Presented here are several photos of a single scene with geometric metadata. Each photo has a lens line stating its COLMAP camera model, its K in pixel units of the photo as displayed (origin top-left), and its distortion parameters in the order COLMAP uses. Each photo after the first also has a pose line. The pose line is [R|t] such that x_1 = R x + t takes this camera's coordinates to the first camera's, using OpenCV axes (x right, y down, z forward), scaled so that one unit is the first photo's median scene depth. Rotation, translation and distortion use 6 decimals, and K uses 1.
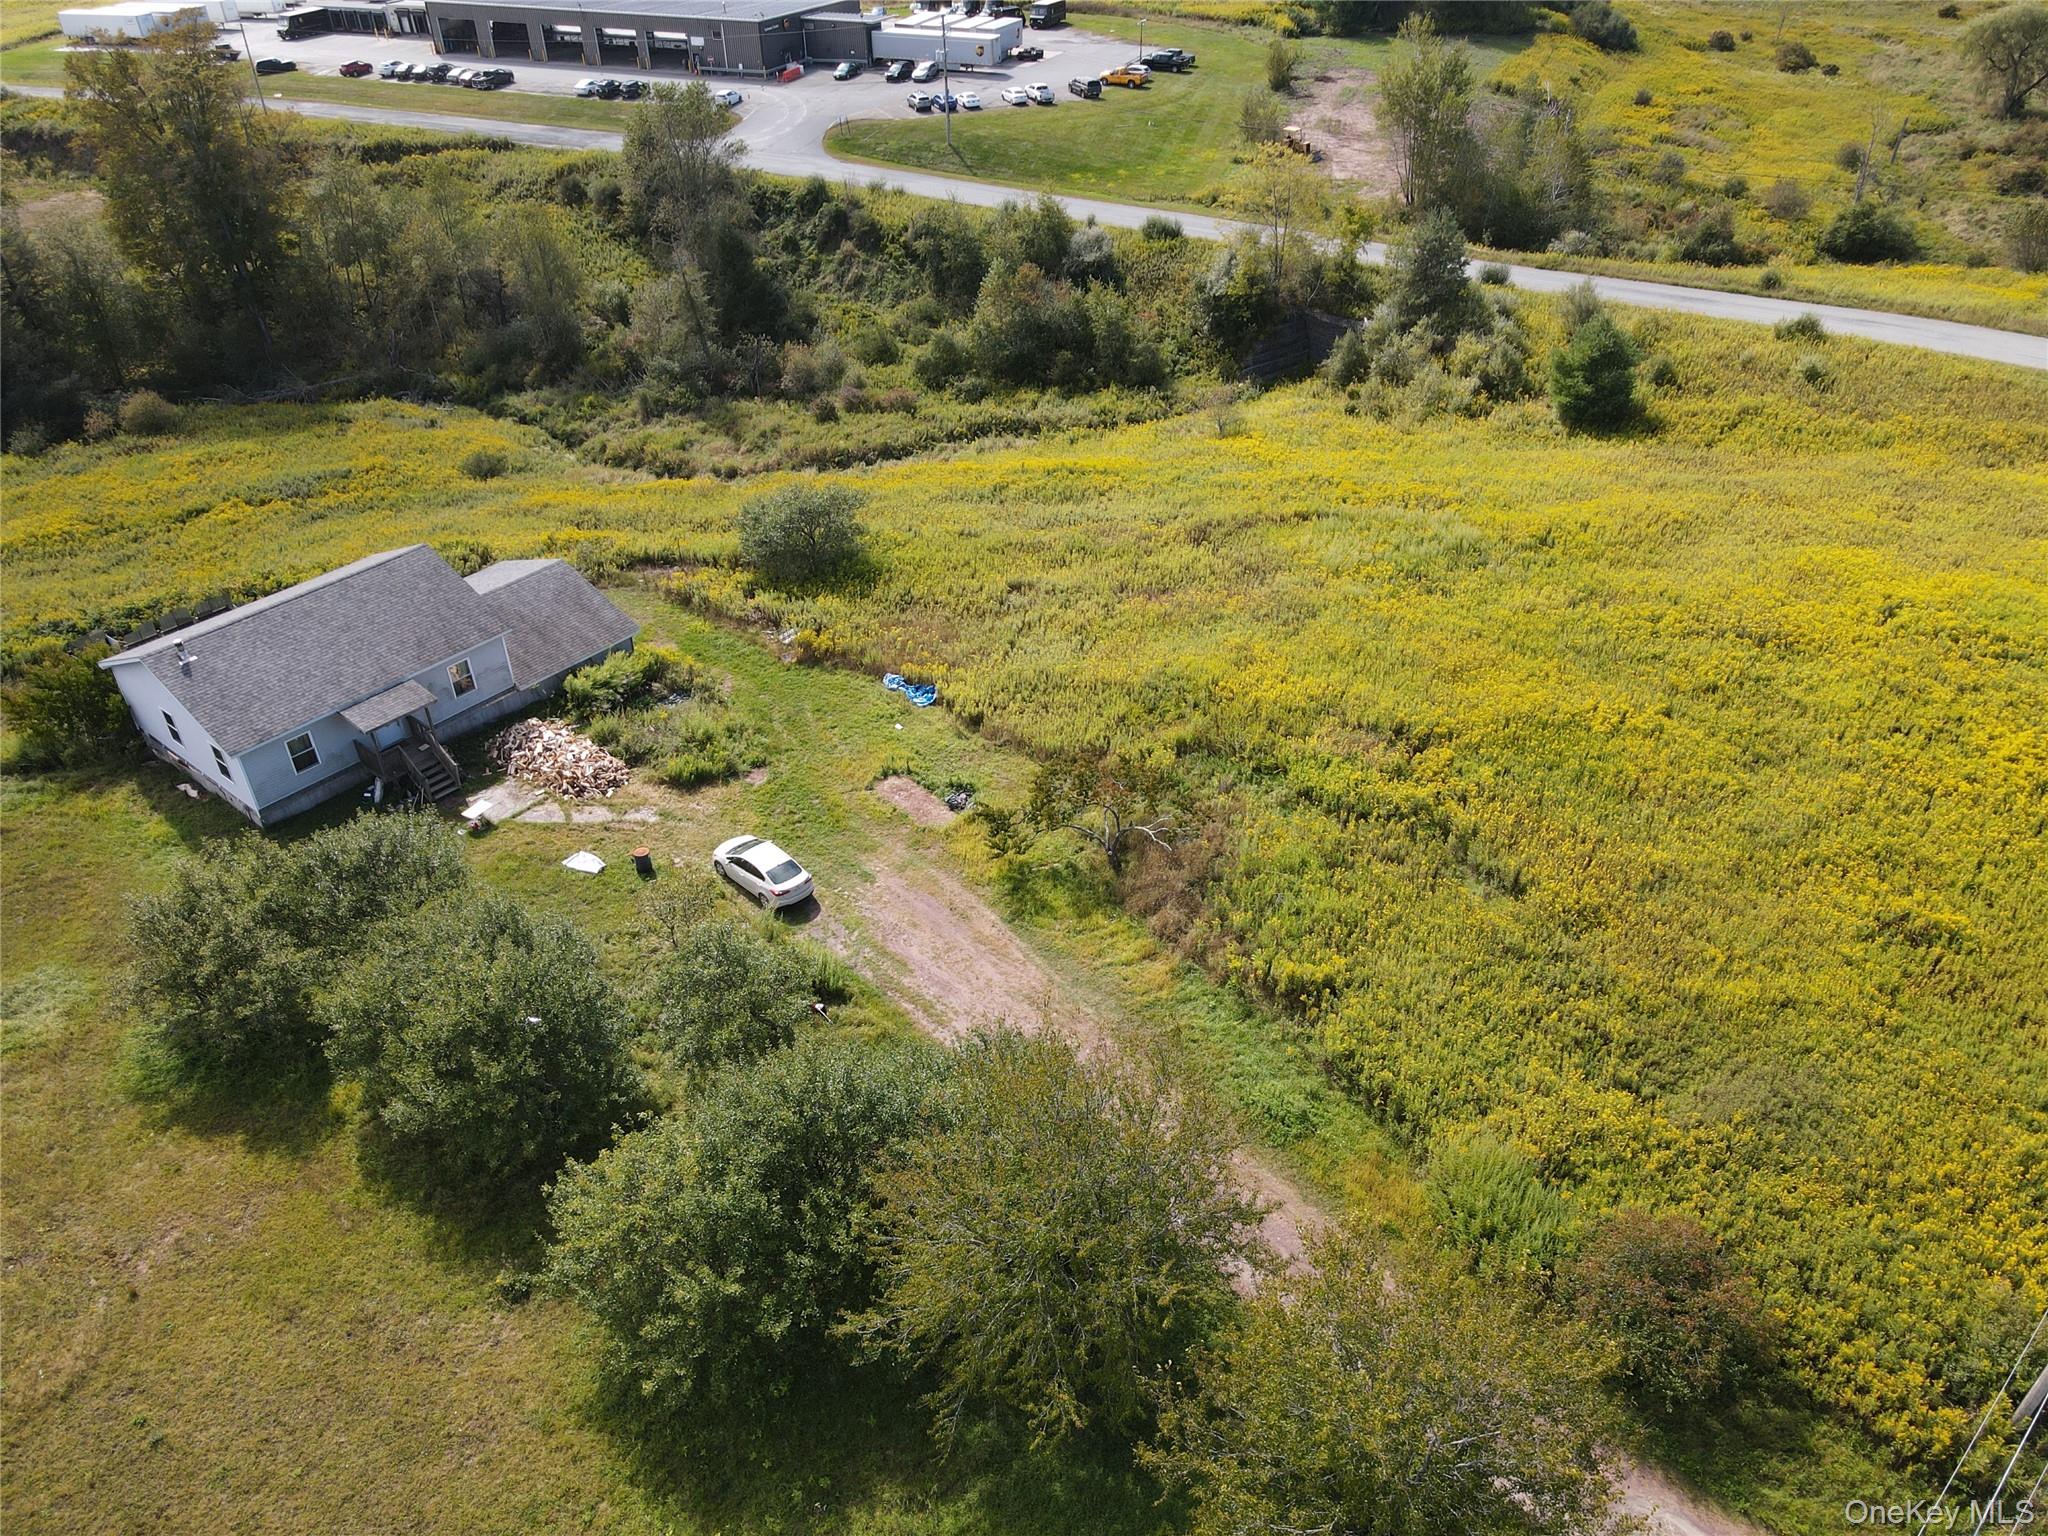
lens RADIAL K [[1513.0, 0, 1023.7], [0, 1513.0, 765.5], [0, 0, 1]] dist [0.013819, 0.005114]
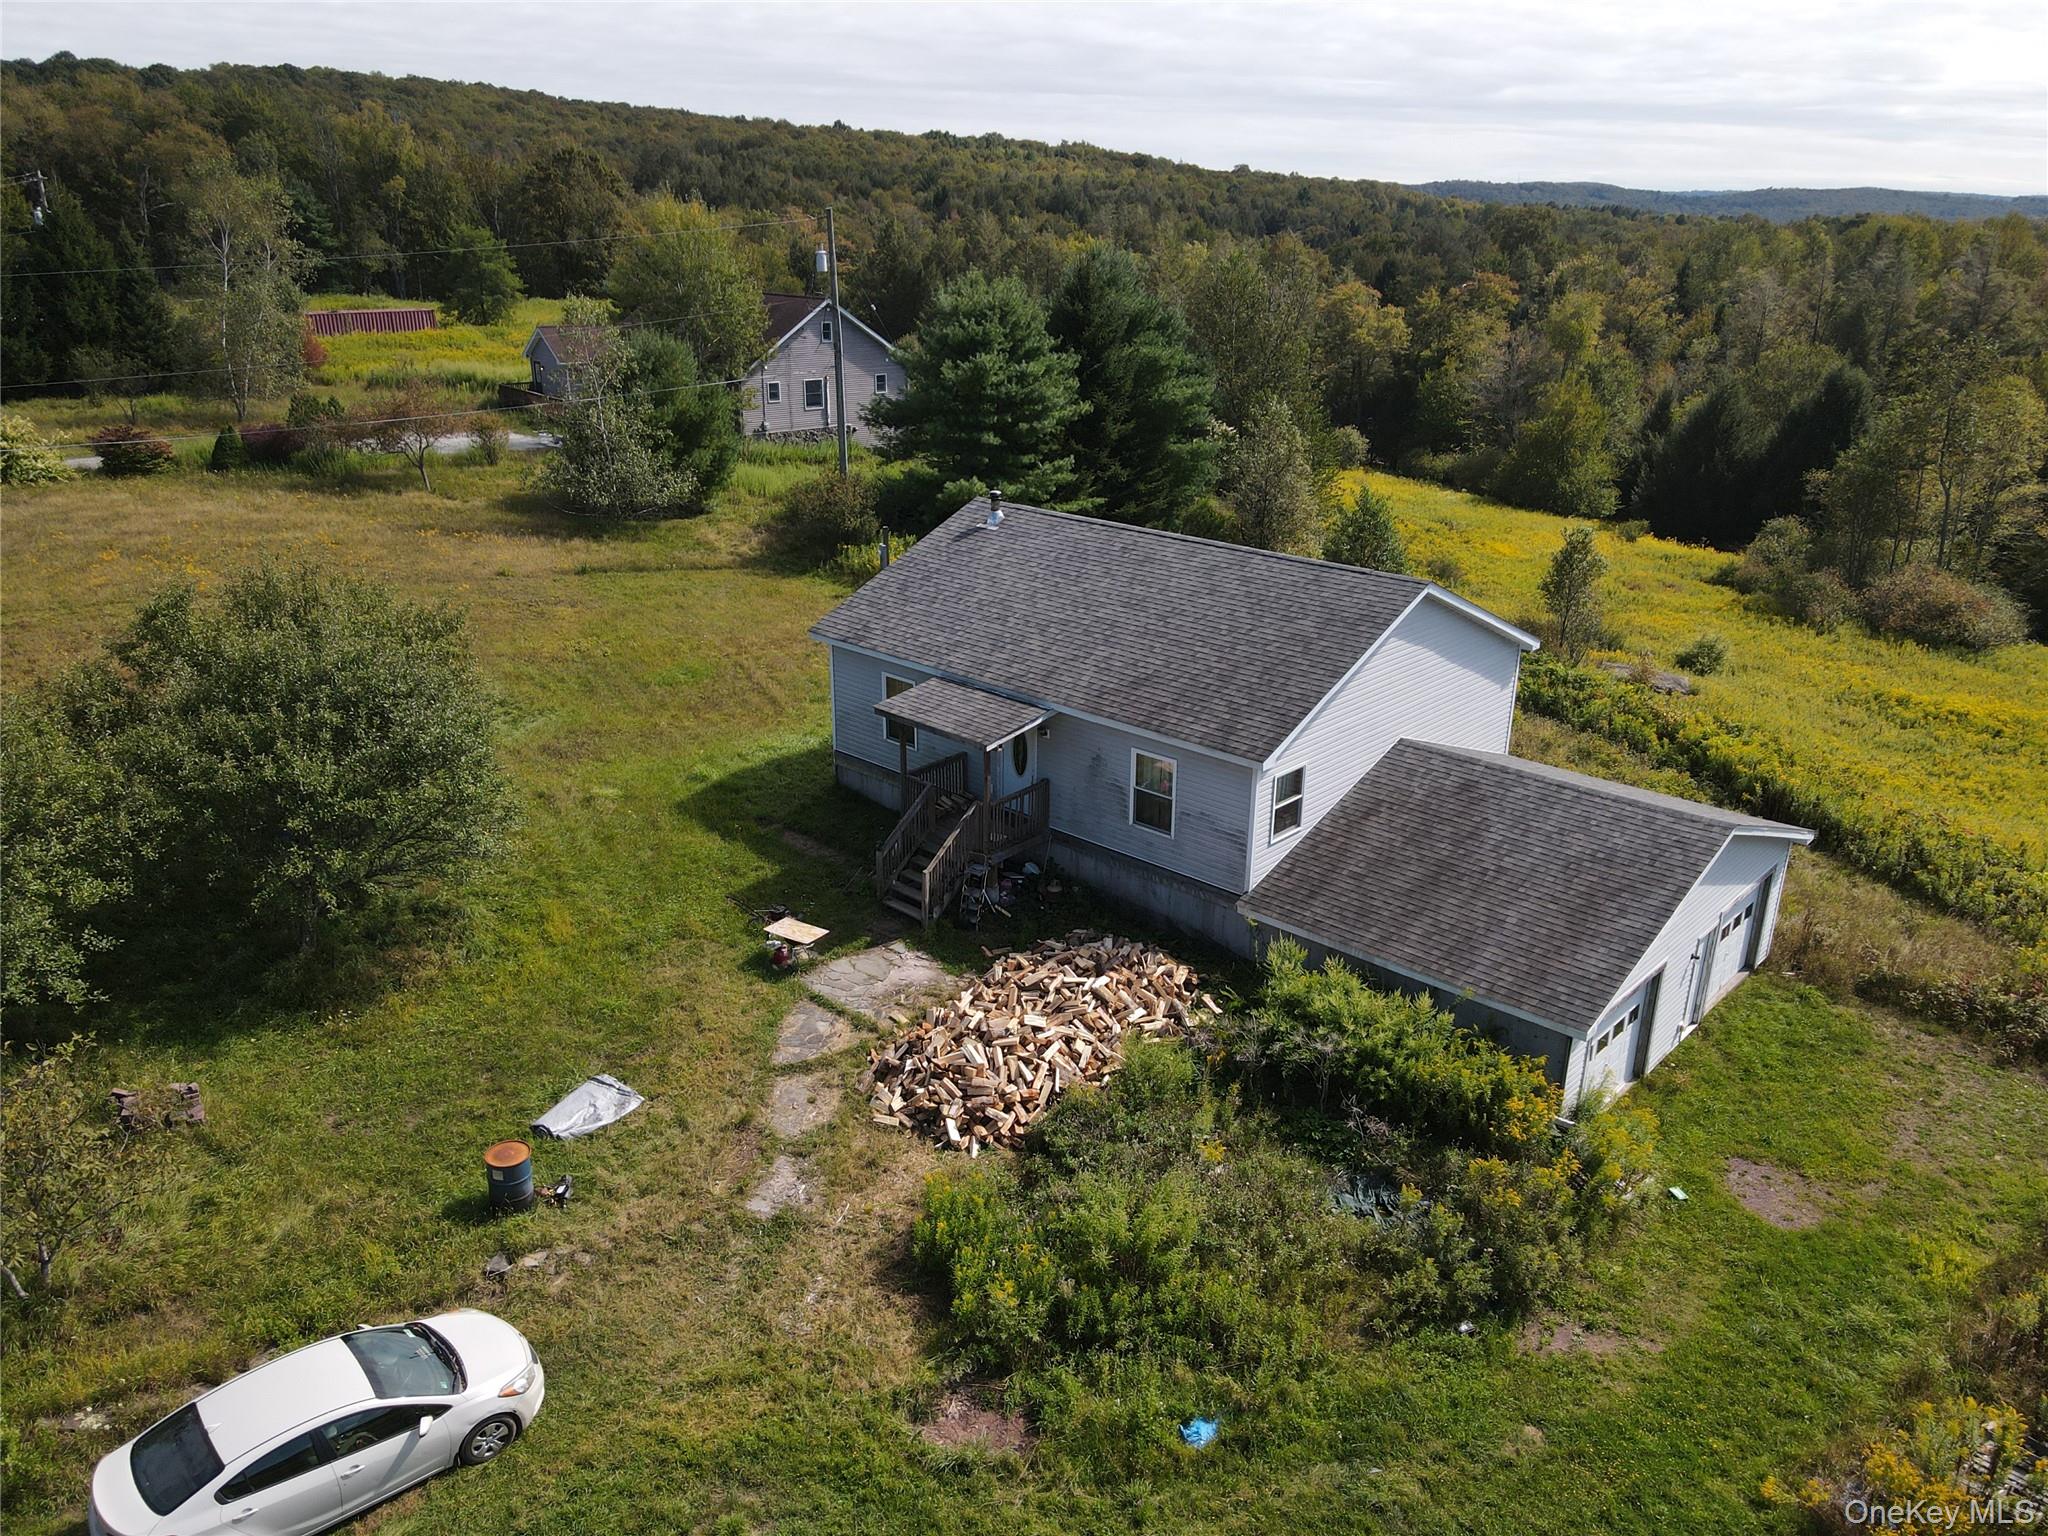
lens RADIAL K [[1513.0, 0, 1024.9], [0, 1513.0, 762.7], [0, 0, 1]] dist [0.013819, 0.005114]
pose [[-0.056388, 0.362783, -0.930166, 0.046047], [-0.573396, 0.750916, 0.327632, -0.180202], [0.817336, 0.551828, 0.165675, 0.839983]]
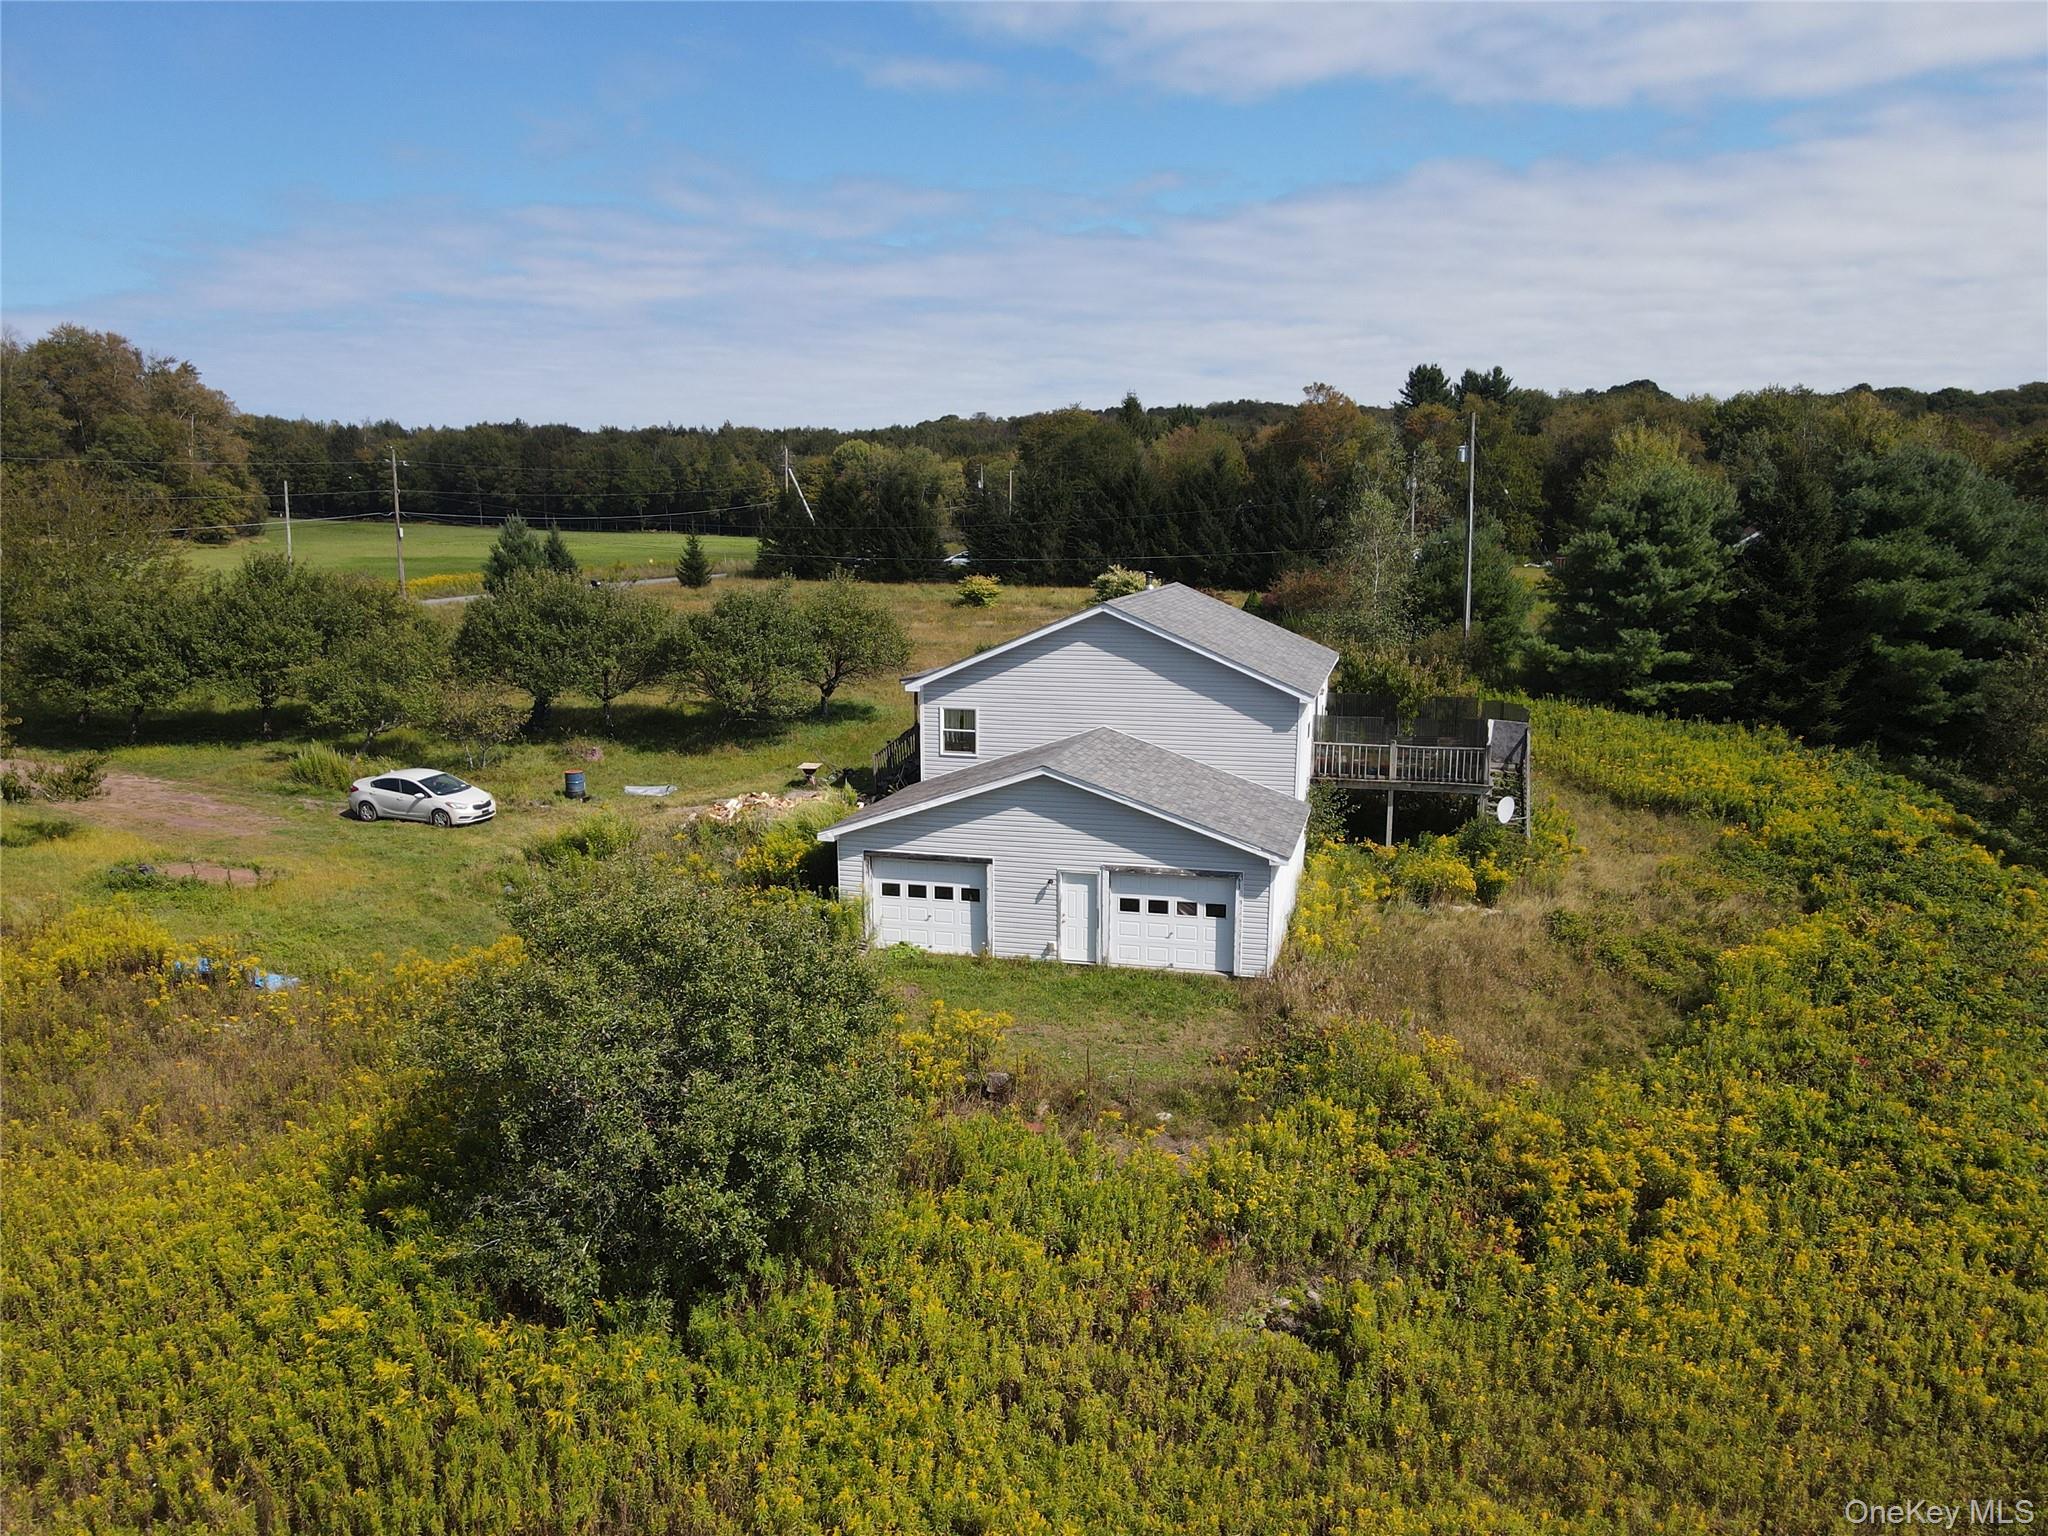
lens RADIAL K [[1513.0, 0, 1016.5], [0, 1513.0, 777.1], [0, 0, 1]] dist [0.013819, 0.005114]
pose [[-0.907631, 0.088447, -0.410345, -0.108979], [-0.224959, 0.722830, 0.653384, -0.471342], [0.354400, 0.685342, -0.636166, 1.387801]]
